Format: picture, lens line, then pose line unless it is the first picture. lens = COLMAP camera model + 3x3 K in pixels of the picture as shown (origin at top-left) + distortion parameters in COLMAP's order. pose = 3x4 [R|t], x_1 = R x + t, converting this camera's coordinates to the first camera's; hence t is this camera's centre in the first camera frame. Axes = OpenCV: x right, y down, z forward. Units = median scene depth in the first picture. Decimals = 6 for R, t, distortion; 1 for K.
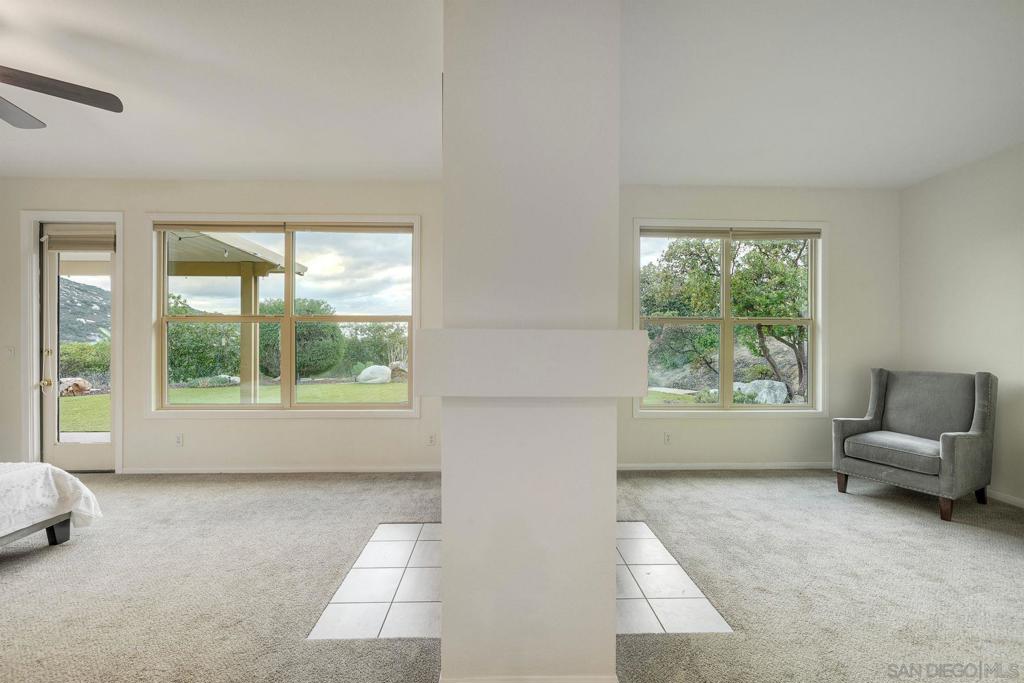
lens RADIAL K [[399.4, 0, 516.7], [0, 399.4, 342.5], [0, 0, 1]] dist [-0.002110, 0.000514]
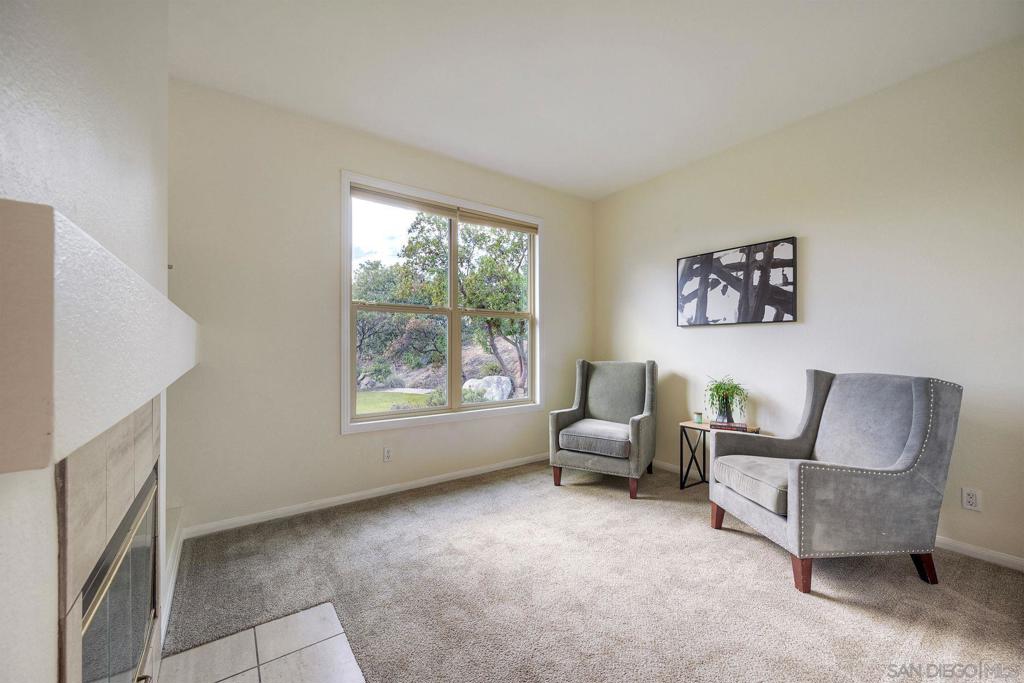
lens RADIAL K [[399.4, 0, 508.1], [0, 399.4, 341.1], [0, 0, 1]] dist [-0.002110, 0.000514]
pose [[0.832677, 0.000062, 0.553759, 0.137776], [0.004039, 0.999973, -0.006186, 0.018146], [-0.553744, 0.007387, 0.832654, 0.201008]]
